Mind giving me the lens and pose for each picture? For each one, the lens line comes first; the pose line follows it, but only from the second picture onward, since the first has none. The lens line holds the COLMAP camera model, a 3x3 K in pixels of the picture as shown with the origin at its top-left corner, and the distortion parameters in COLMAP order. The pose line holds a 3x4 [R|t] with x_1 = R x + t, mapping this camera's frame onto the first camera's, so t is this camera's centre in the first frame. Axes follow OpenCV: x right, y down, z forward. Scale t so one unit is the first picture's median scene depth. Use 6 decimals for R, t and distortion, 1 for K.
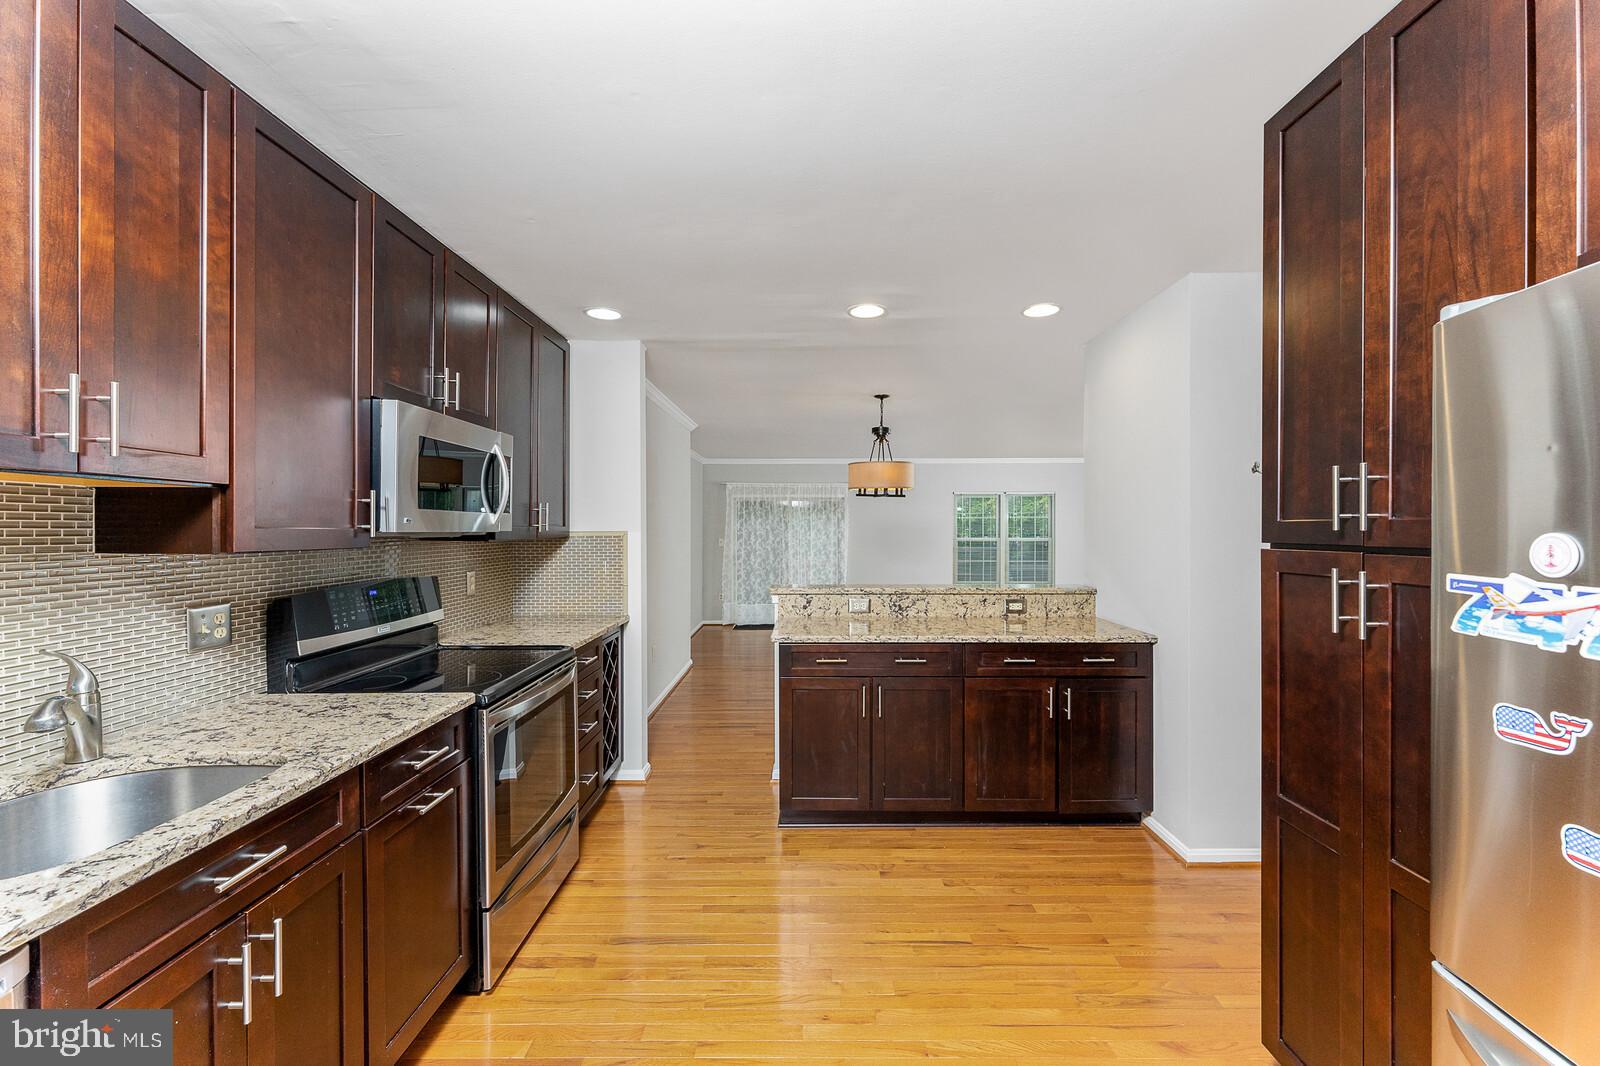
lens RADIAL K [[653.3, 0, 798.6], [0, 653.3, 528.1], [0, 0, 1]] dist [0.003729, 0.000696]
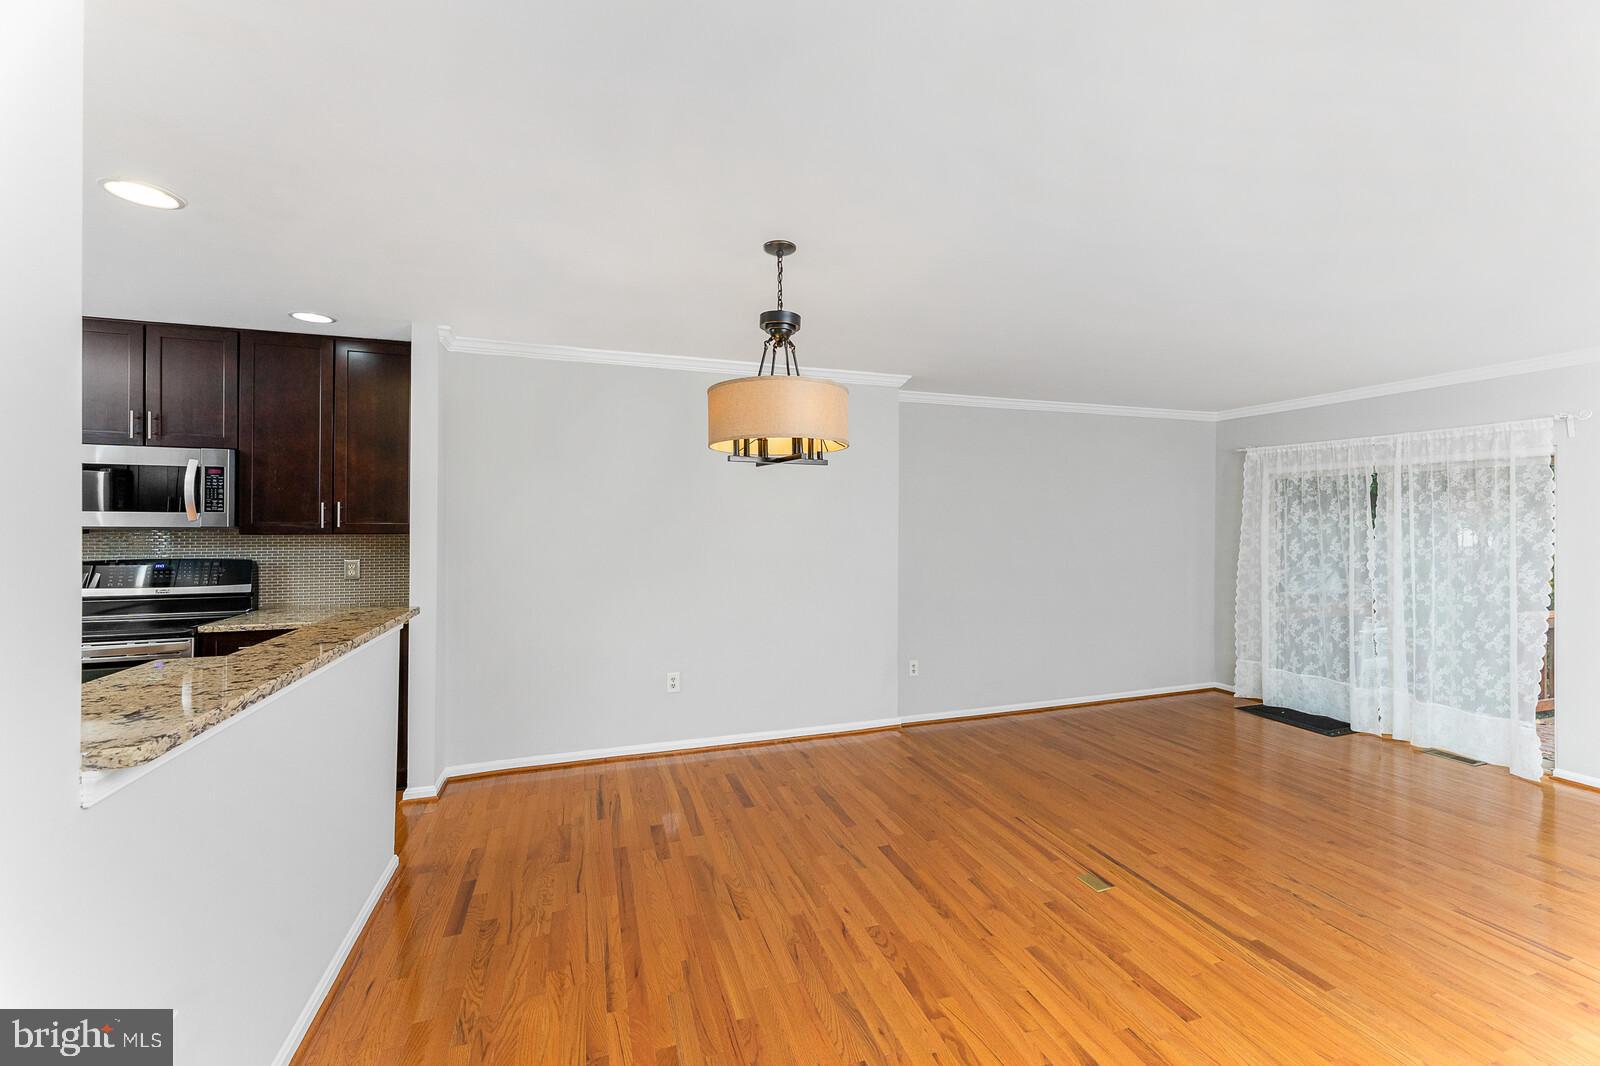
lens RADIAL K [[653.3, 0, 798.6], [0, 653.3, 528.1], [0, 0, 1]] dist [0.003729, 0.000696]
pose [[0.331025, 0.009309, -0.943576, 0.297082], [-0.006398, 0.999950, 0.007620, -0.002574], [0.943600, 0.003514, 0.331068, 0.445826]]
